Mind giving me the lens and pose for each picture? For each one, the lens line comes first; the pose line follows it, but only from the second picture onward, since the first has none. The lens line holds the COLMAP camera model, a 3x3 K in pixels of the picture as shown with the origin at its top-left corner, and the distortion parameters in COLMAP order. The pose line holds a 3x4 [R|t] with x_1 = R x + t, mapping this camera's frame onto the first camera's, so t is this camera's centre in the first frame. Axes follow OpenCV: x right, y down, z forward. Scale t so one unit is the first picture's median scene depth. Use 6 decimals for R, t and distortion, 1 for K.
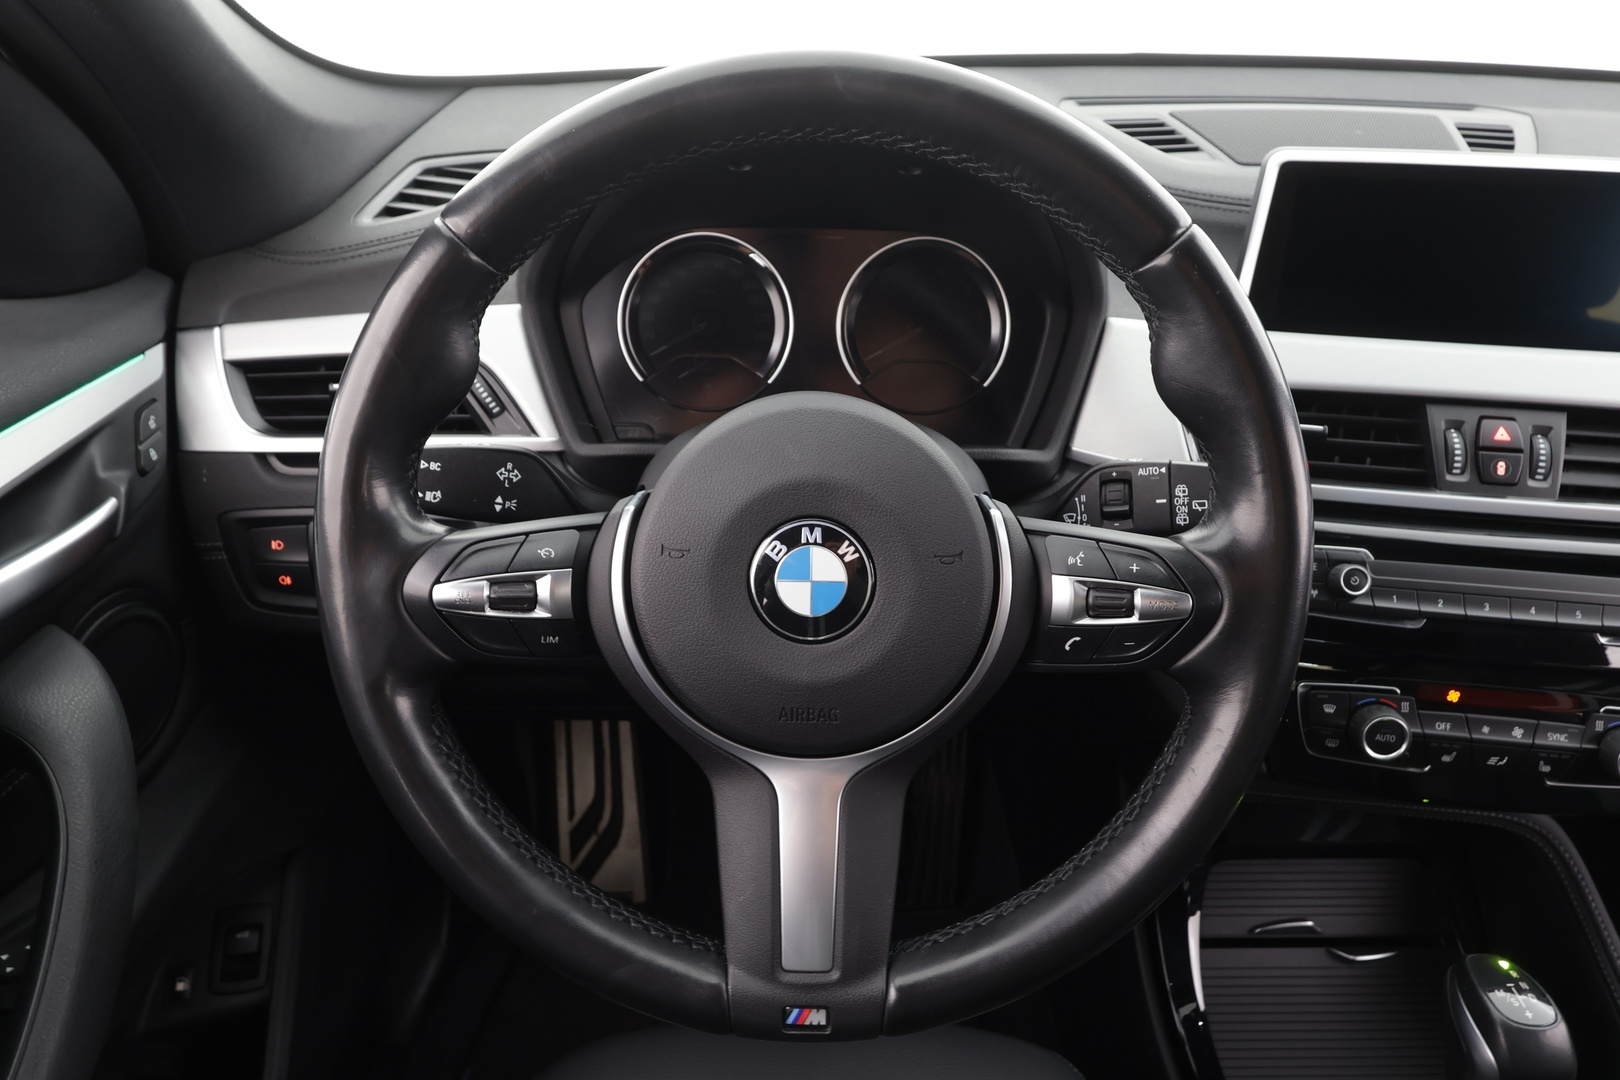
lens RADIAL K [[1034.9, 0, 810.0], [0, 1034.9, 540.0], [0, 0, 1]] dist [0.000136, 0.001613]
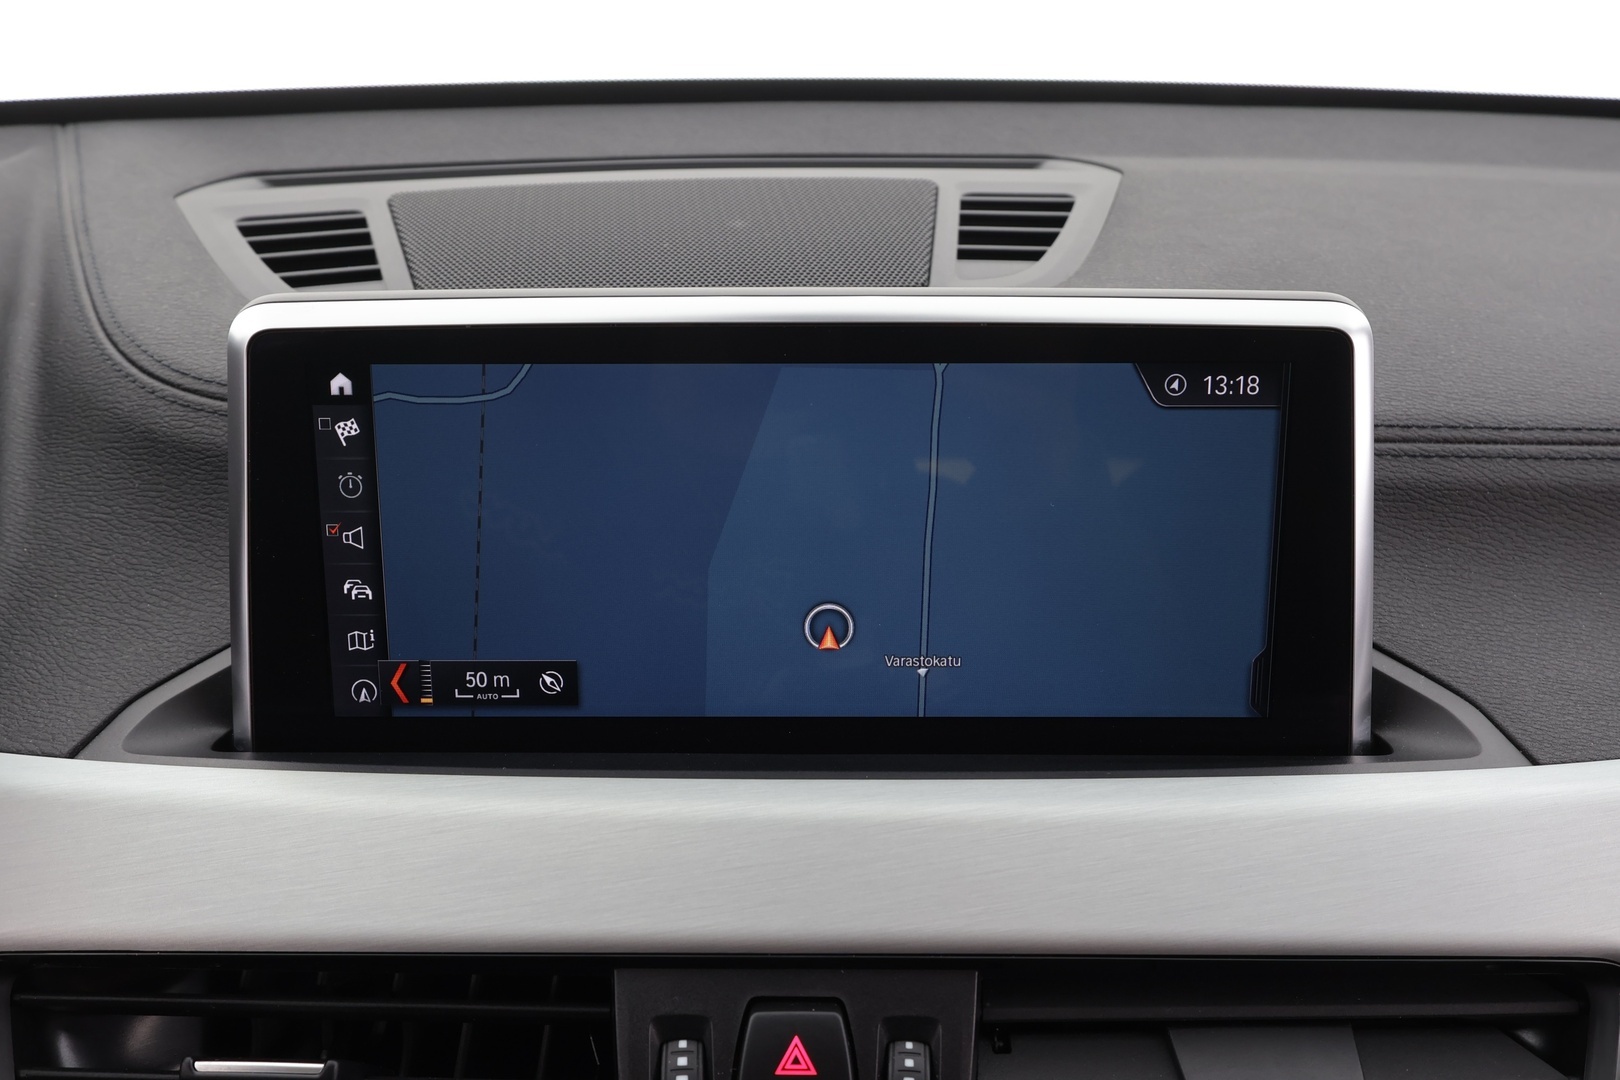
lens RADIAL K [[1270.4, 0, 810.0], [0, 1270.4, 540.0], [0, 0, 1]] dist [0.003688, 0.001374]
pose [[0.993428, -0.065252, 0.094041, 0.666889], [0.074956, 0.991786, -0.103644, -0.242443], [-0.086505, 0.110011, 0.990159, 0.564767]]
